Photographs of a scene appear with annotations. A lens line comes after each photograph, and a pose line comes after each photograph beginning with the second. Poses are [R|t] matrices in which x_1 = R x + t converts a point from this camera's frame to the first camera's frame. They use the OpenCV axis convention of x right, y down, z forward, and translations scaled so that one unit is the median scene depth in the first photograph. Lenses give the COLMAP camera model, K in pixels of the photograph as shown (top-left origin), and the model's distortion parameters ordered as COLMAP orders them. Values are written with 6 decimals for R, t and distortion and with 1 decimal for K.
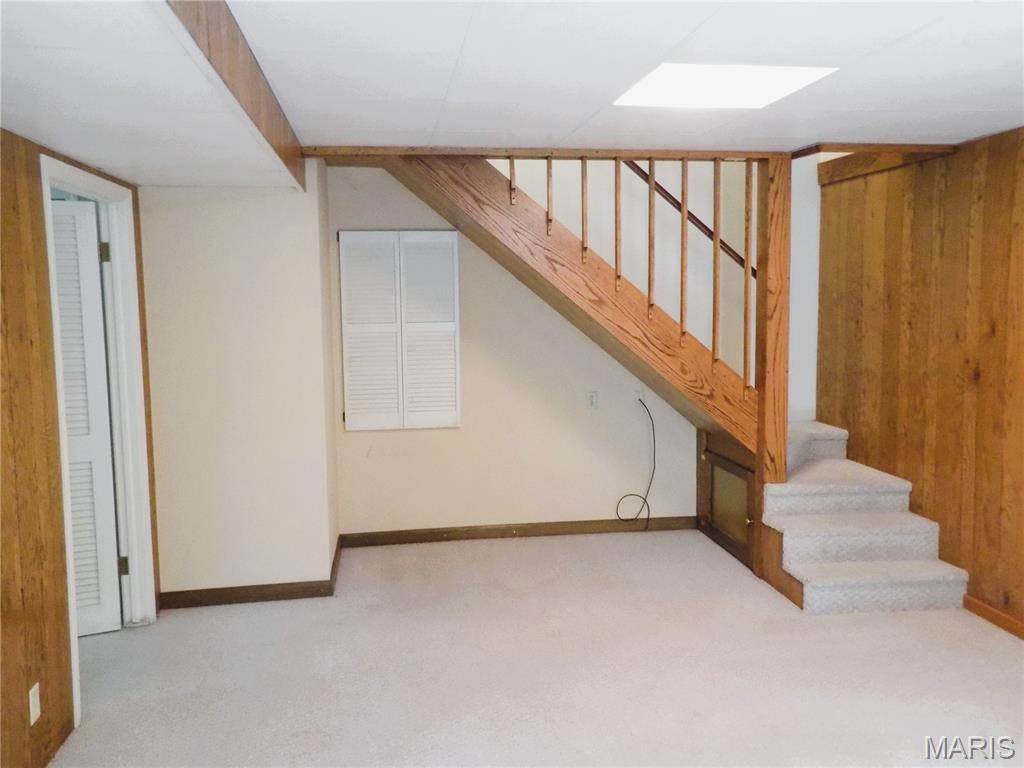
lens RADIAL K [[851.0, 0, 531.3], [0, 851.0, 375.5], [0, 0, 1]] dist [-0.008109, 0.056256]
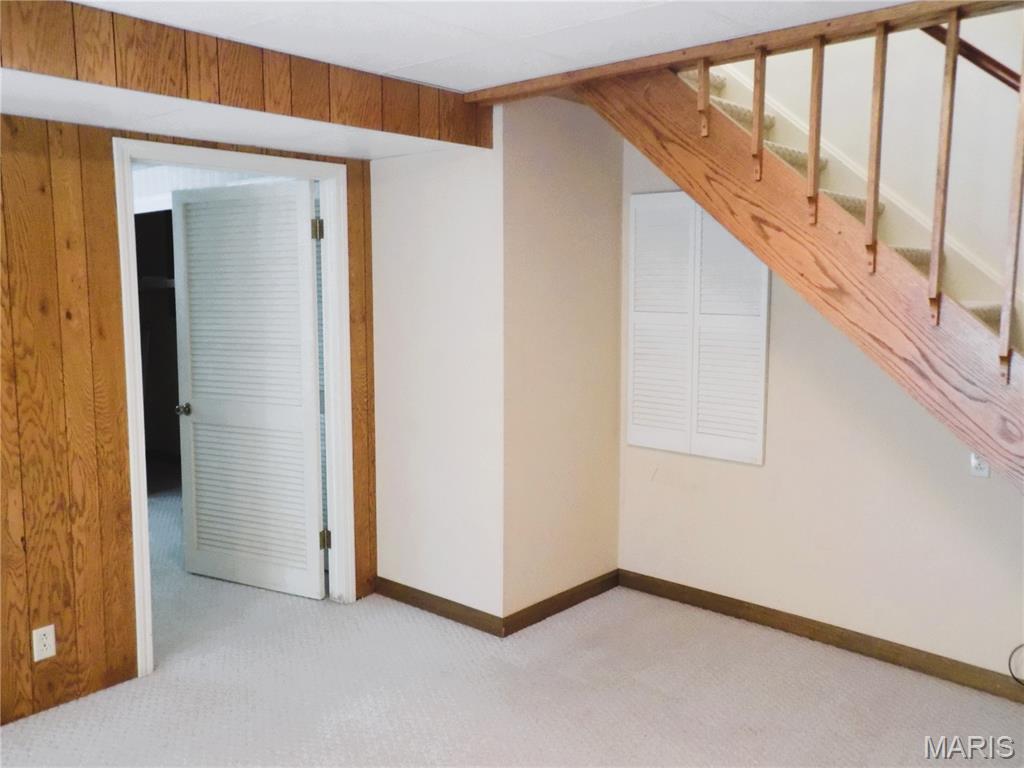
lens RADIAL K [[851.0, 0, 531.3], [0, 851.0, 375.5], [0, 0, 1]] dist [-0.008109, 0.056256]
pose [[0.645394, 0.099332, -0.757364, 0.395340], [-0.083975, 0.994725, 0.058902, -0.047866], [0.759220, 0.025585, 0.650331, 0.483047]]
